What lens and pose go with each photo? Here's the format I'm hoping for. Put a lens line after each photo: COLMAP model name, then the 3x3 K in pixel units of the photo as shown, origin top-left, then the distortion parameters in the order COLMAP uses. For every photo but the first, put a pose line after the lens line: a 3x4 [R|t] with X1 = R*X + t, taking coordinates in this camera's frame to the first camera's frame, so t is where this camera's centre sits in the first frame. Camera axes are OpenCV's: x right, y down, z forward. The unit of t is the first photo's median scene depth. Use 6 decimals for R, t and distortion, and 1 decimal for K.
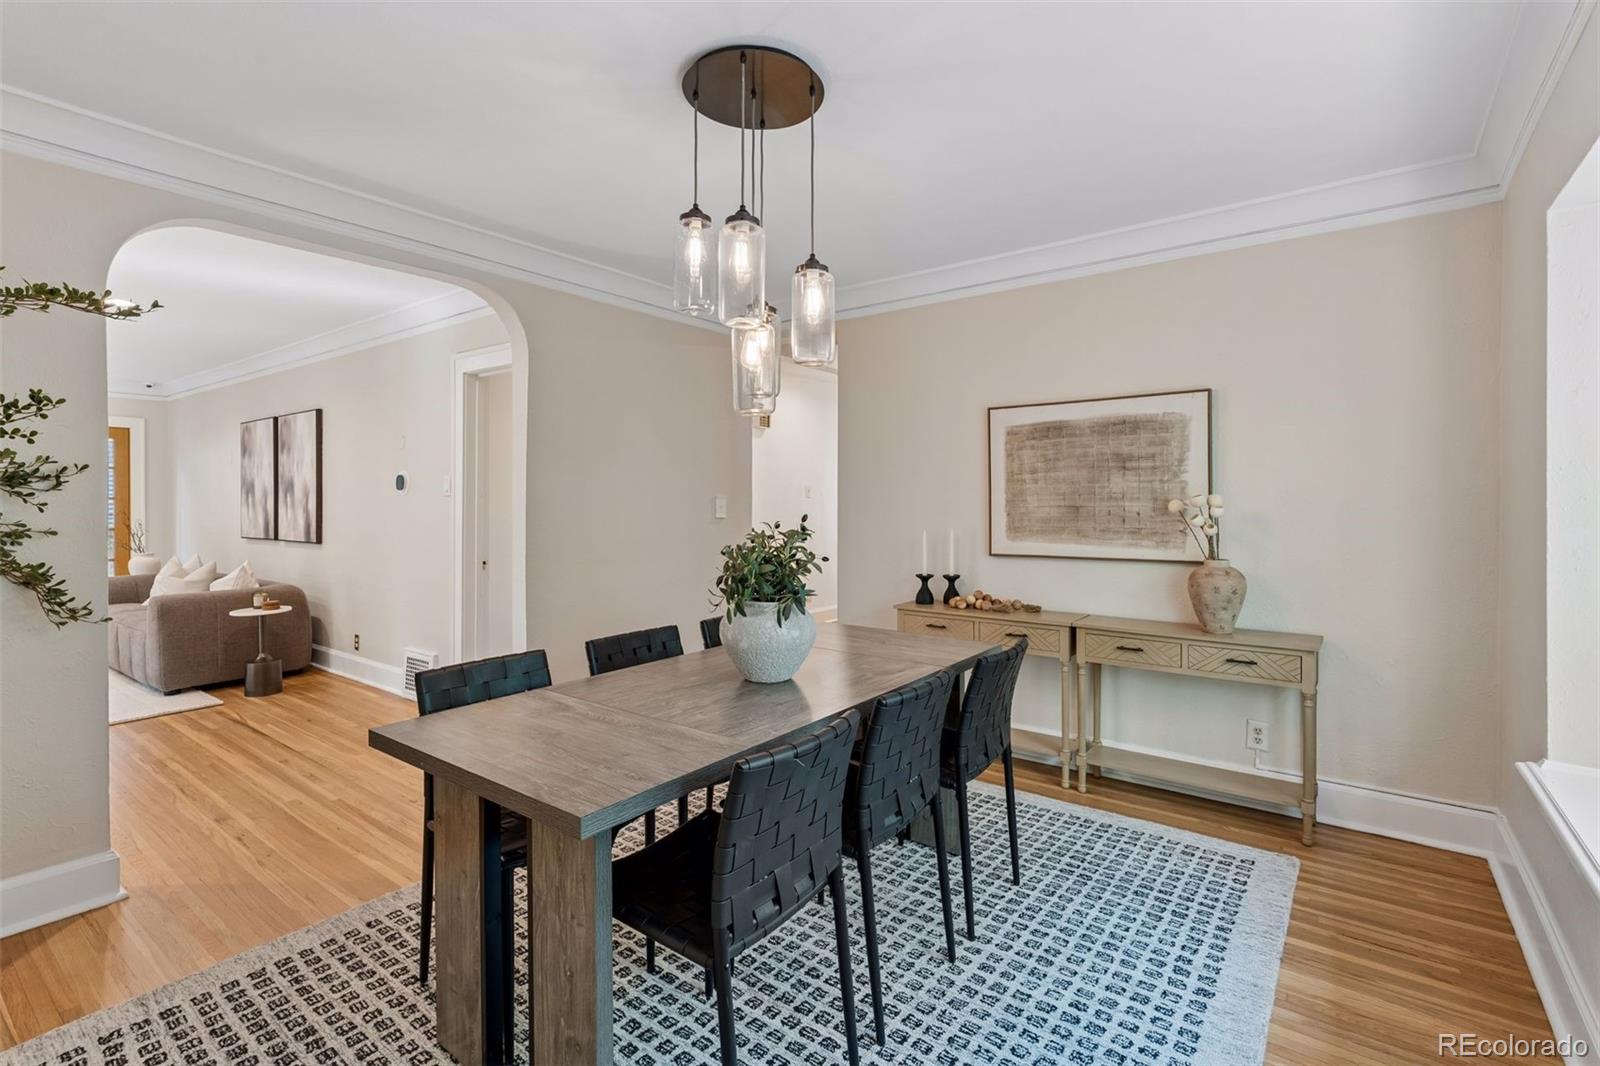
lens RADIAL K [[753.3, 0, 804.3], [0, 753.3, 510.7], [0, 0, 1]] dist [0.005031, 0.001144]
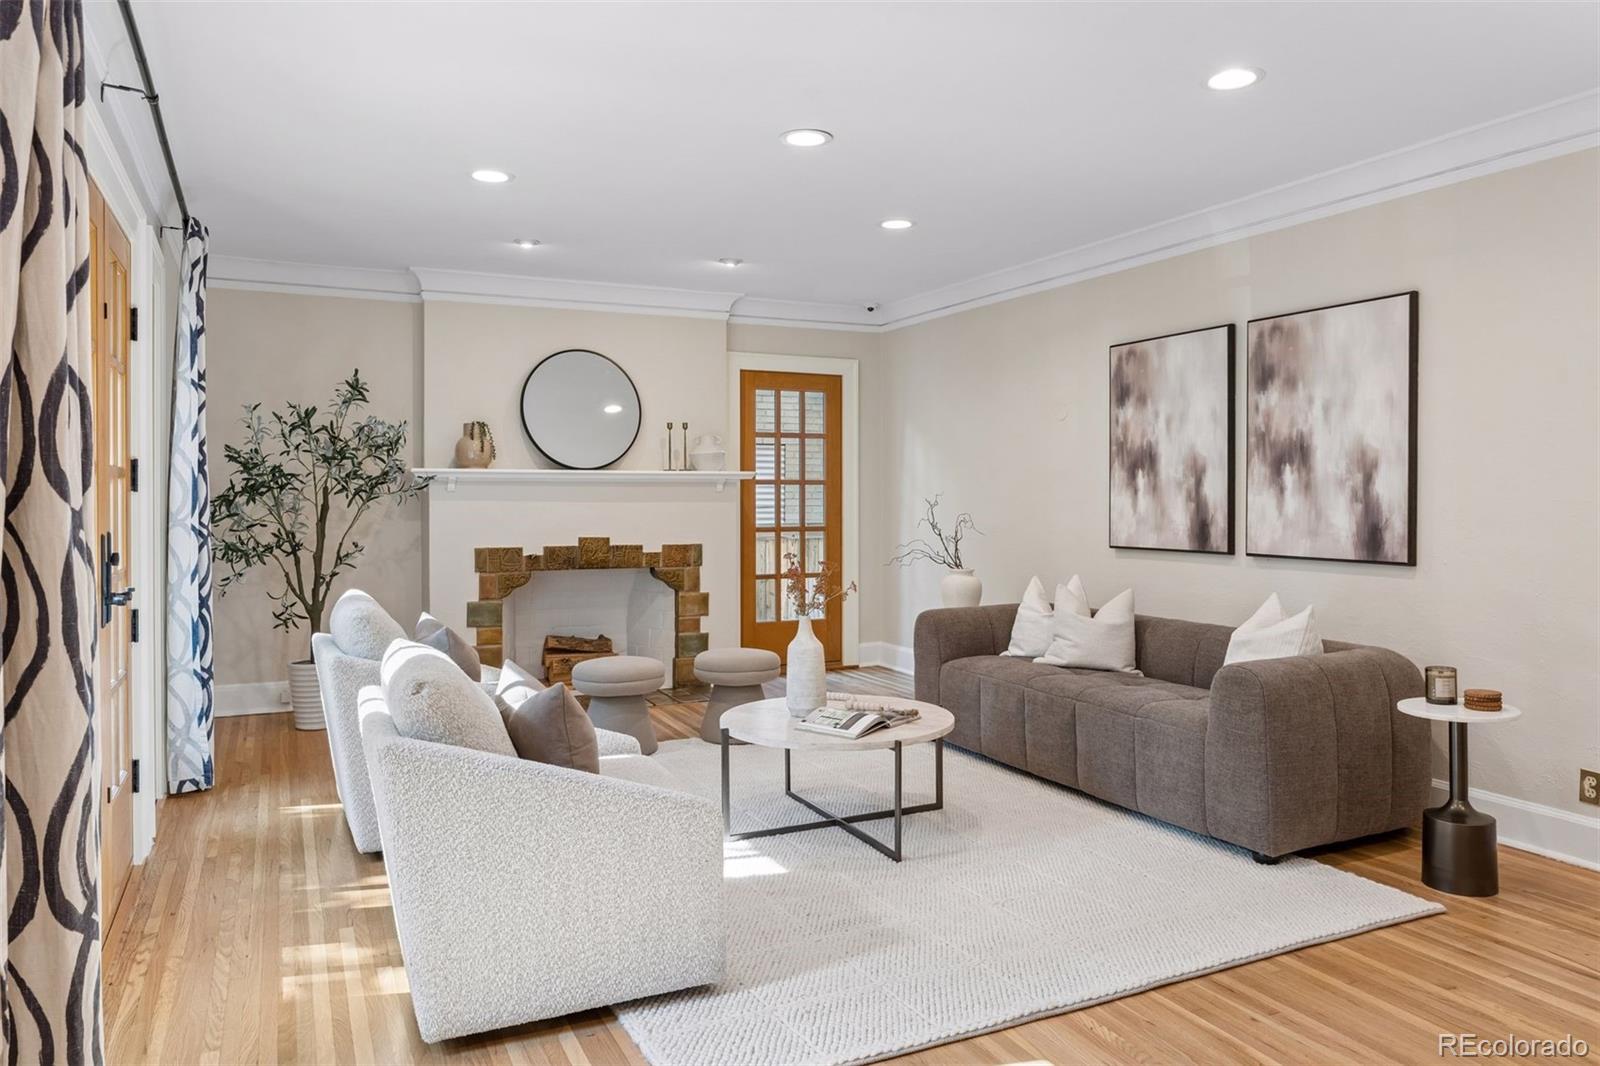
lens RADIAL K [[1099.3, 0, 819.9], [0, 1099.3, 501.9], [0, 0, 1]] dist [-0.011425, 0.005578]
pose [[0.895504, 0.002086, -0.445048, -1.056368], [-0.004130, 0.999985, -0.003624, 0.010552], [0.445034, 0.005083, 0.895499, 0.295873]]
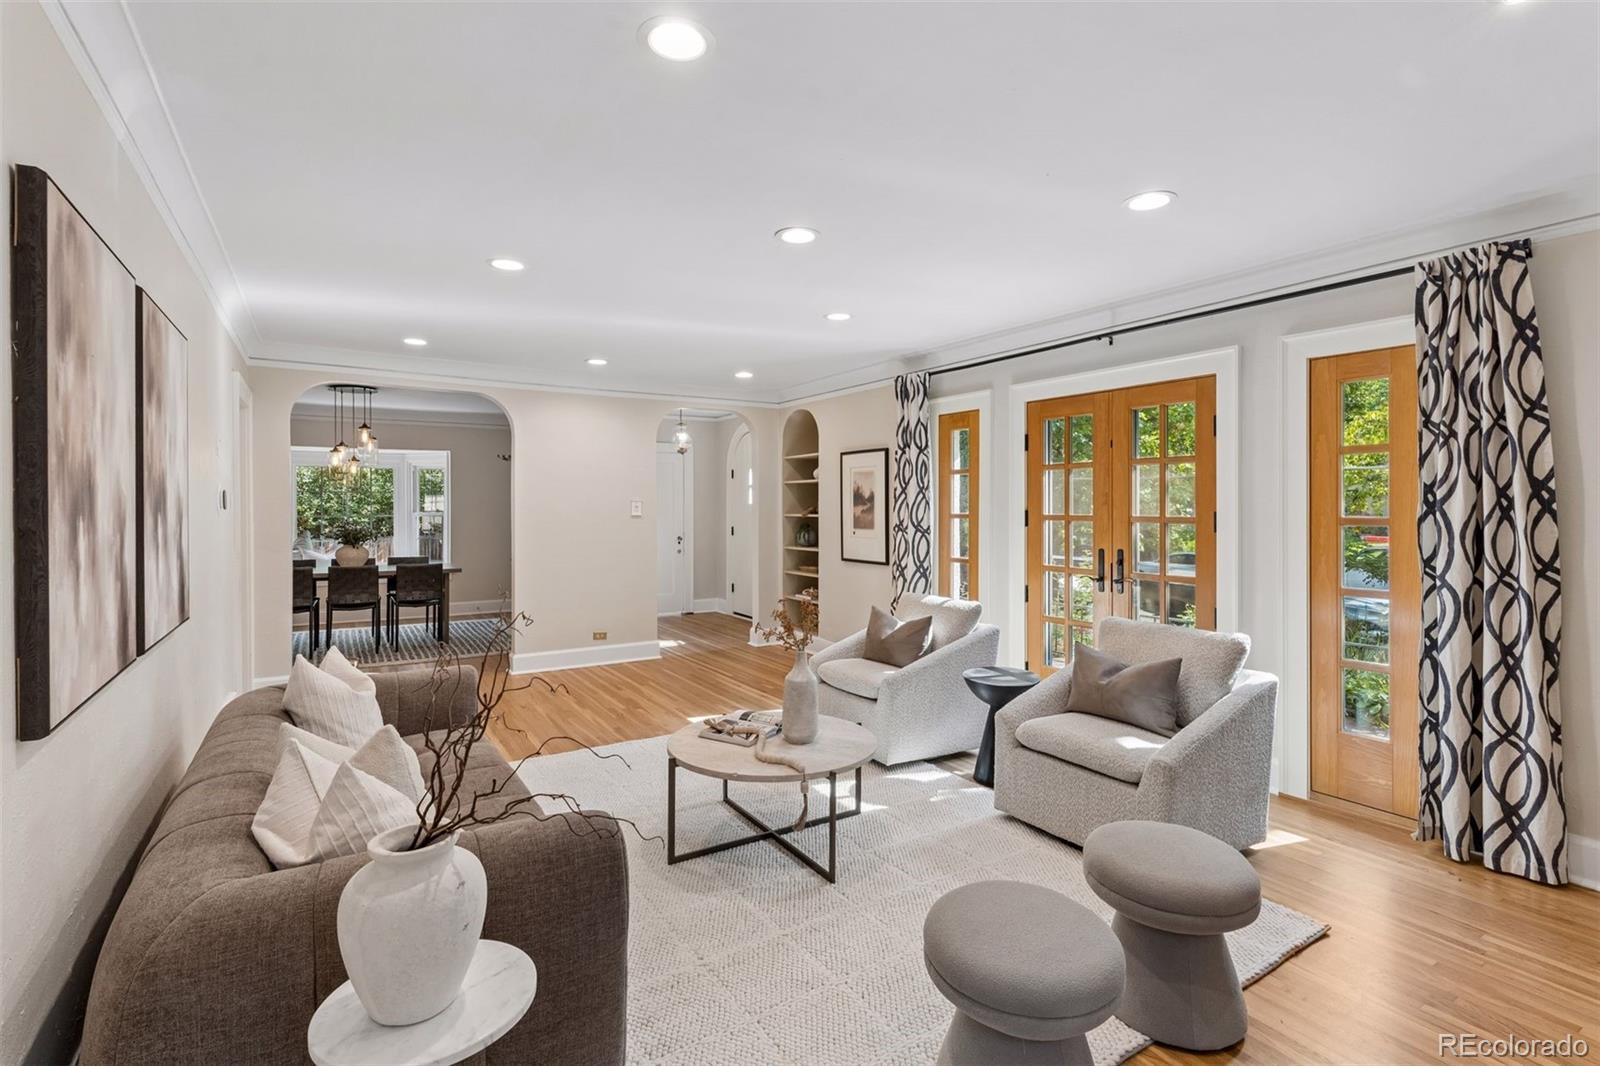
lens RADIAL K [[753.3, 0, 804.3], [0, 753.3, 510.7], [0, 0, 1]] dist [0.005031, 0.001144]
pose [[-0.935960, -0.002149, 0.352099, -1.859757], [0.004229, 0.999841, 0.017344, -0.049354], [-0.352080, 0.017722, -0.935802, 2.061554]]
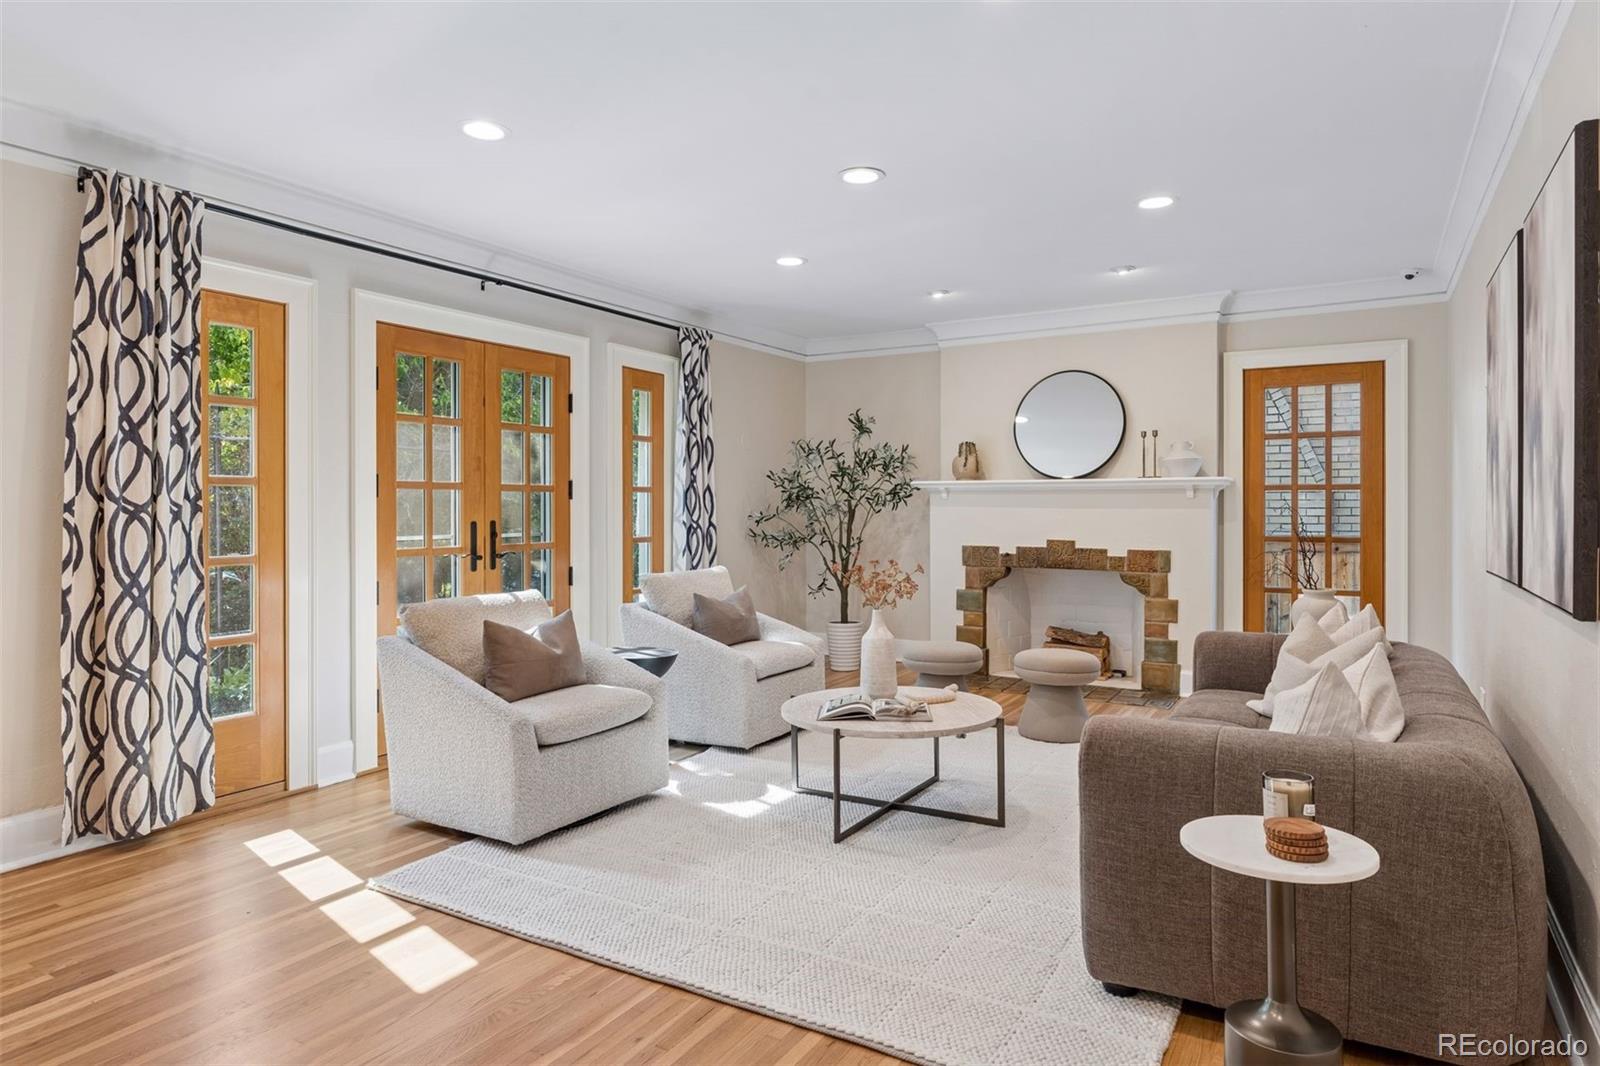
lens RADIAL K [[953.4, 0, 797.0], [0, 953.4, 506.9], [0, 0, 1]] dist [-0.004687, 0.000903]
pose [[0.116329, -0.000223, -0.993211, -0.531240], [-0.010546, 0.999943, -0.001459, 0.011092], [0.993155, 0.010644, 0.116320, 1.068324]]
